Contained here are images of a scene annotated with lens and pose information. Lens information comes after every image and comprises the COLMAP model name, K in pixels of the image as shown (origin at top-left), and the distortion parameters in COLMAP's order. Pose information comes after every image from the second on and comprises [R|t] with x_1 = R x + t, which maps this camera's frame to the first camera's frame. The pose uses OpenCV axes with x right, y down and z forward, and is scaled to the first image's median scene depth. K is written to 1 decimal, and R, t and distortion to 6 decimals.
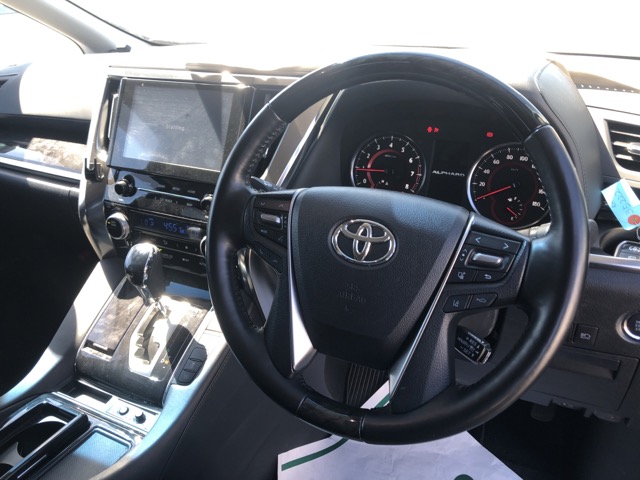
lens RADIAL K [[533.4, 0, 316.4], [0, 533.4, 237.1], [0, 0, 1]] dist [0.013041, -0.000669]
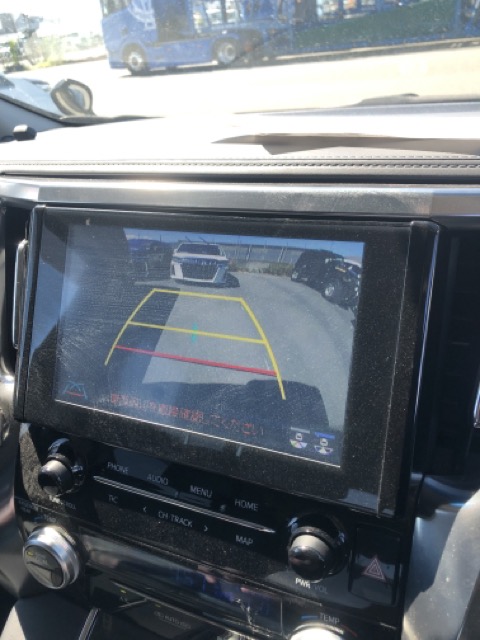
lens RADIAL K [[533.4, 0, 242.5], [0, 533.4, 315.2], [0, 0, 1]] dist [0.013041, -0.000669]
pose [[0.997189, -0.072279, 0.019724, -0.218252], [0.072024, 0.997314, 0.013308, -0.206889], [-0.020633, -0.011850, 0.999717, 0.583374]]
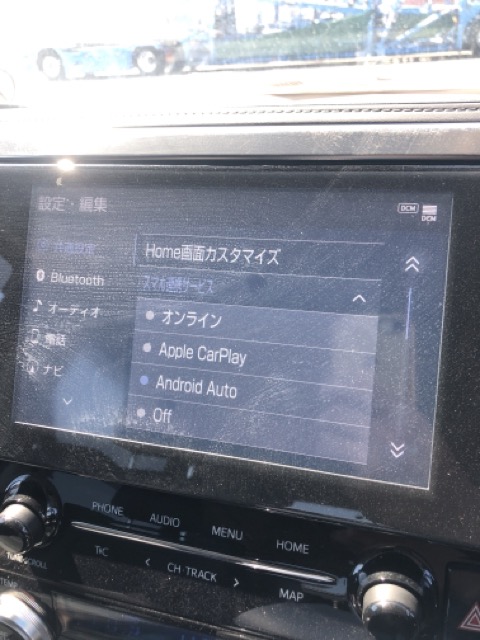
lens RADIAL K [[533.4, 0, 242.5], [0, 533.4, 315.2], [0, 0, 1]] dist [0.013041, -0.000669]
pose [[0.982165, -0.098865, 0.159928, -0.272827], [0.099513, 0.995028, 0.003969, -0.196041], [-0.159525, 0.012017, 0.987121, 0.672222]]
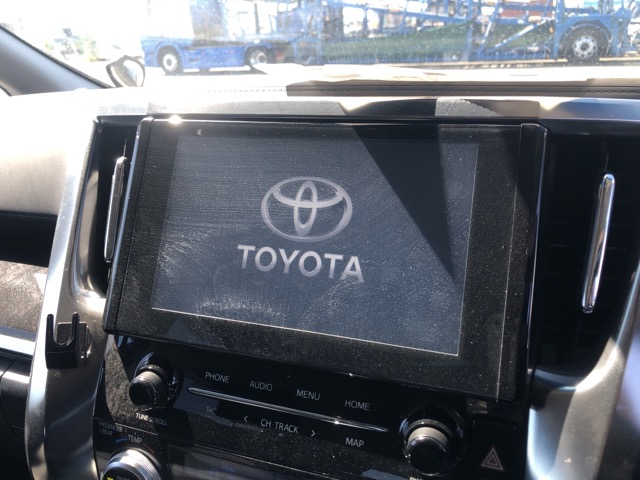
lens RADIAL K [[533.4, 0, 316.4], [0, 533.4, 237.1], [0, 0, 1]] dist [0.013041, -0.000669]
pose [[0.991354, -0.035902, 0.126205, -0.283580], [0.051784, 0.990816, -0.124907, -0.144680], [-0.120561, 0.130363, 0.984109, 0.579173]]
